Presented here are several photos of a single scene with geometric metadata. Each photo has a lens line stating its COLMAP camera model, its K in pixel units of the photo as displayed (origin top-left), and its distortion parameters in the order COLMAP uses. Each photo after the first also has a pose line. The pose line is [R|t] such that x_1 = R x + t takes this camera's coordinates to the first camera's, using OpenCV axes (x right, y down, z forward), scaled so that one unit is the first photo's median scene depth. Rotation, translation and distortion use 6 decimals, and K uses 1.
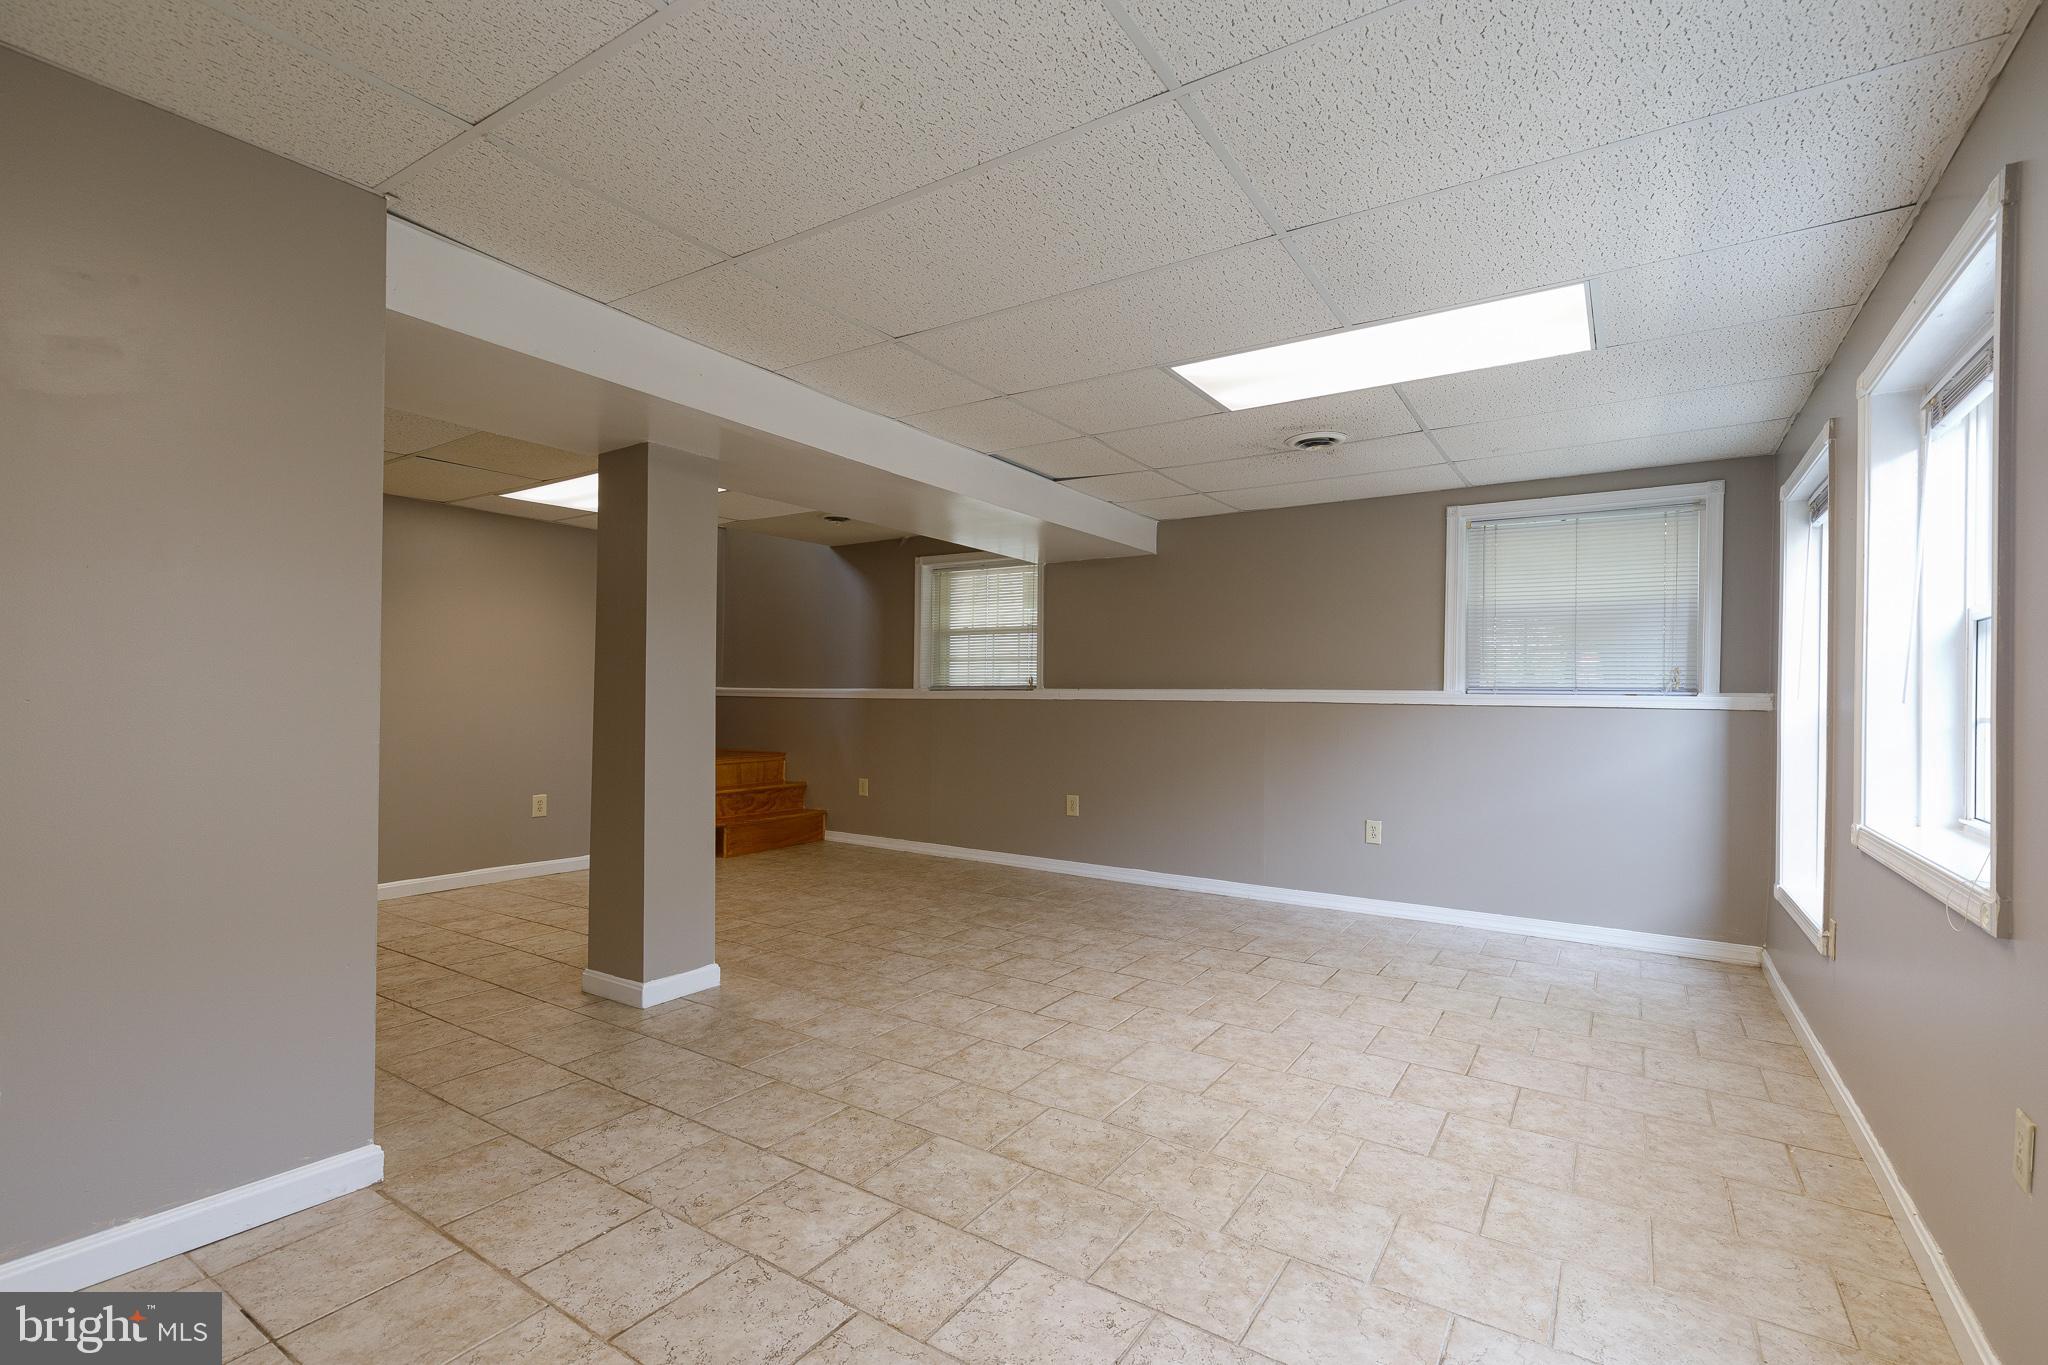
lens RADIAL K [[910.7, 0, 1035.6], [0, 910.7, 689.8], [0, 0, 1]] dist [0.007688, -0.001860]
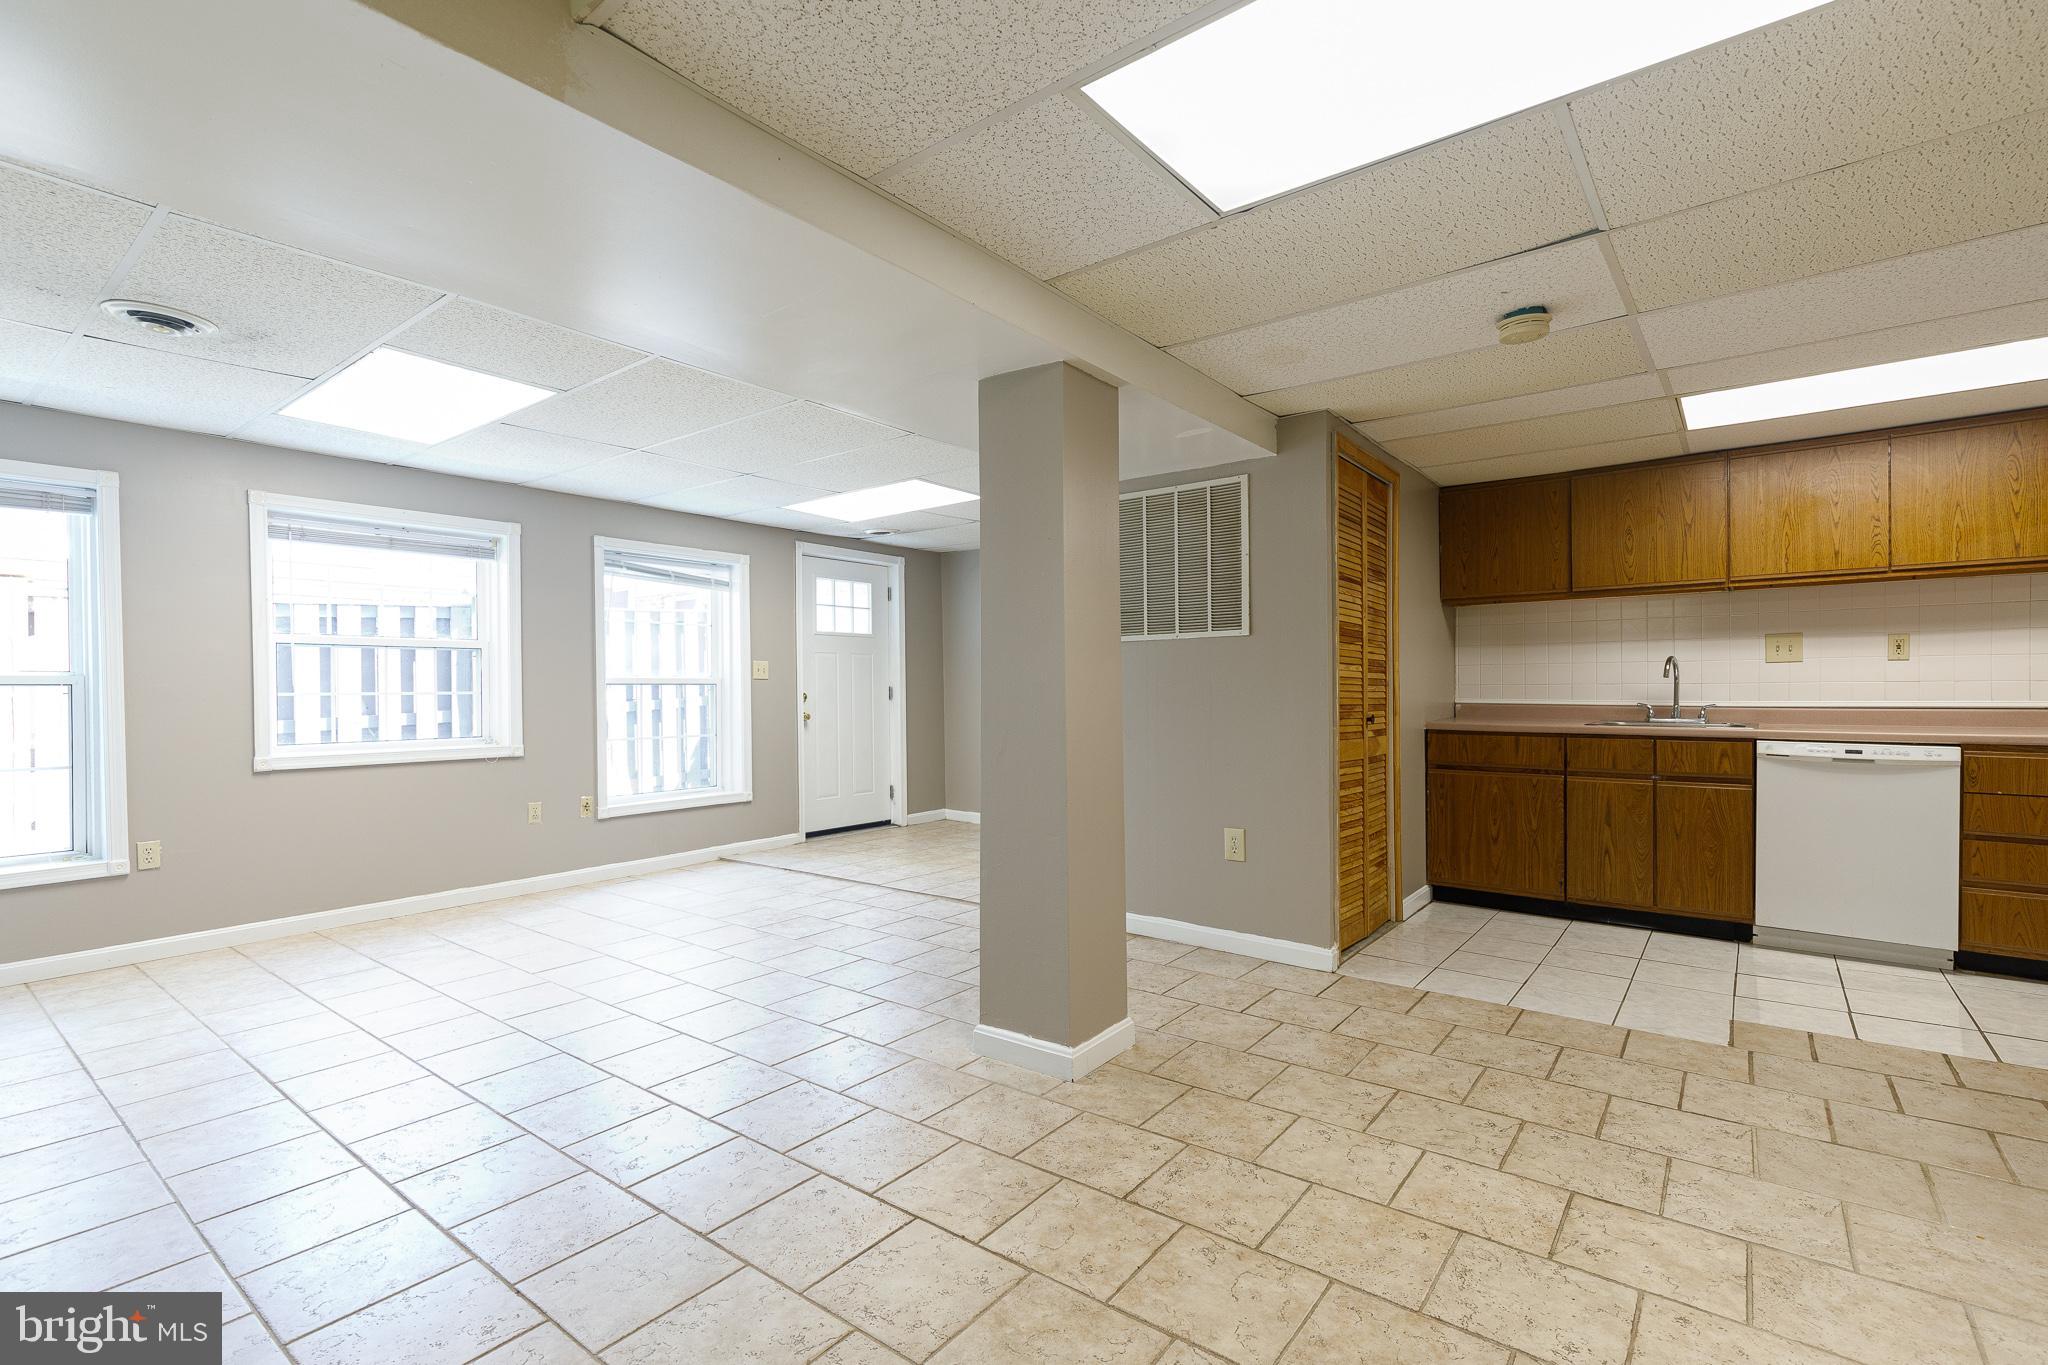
lens RADIAL K [[910.7, 0, 1028.7], [0, 910.7, 693.4], [0, 0, 1]] dist [0.007688, -0.001860]
pose [[-0.995416, -0.004088, 0.095556, -0.543467], [-0.004842, 0.999959, -0.007662, 0.029951], [-0.095520, -0.008090, -0.995395, 2.051891]]
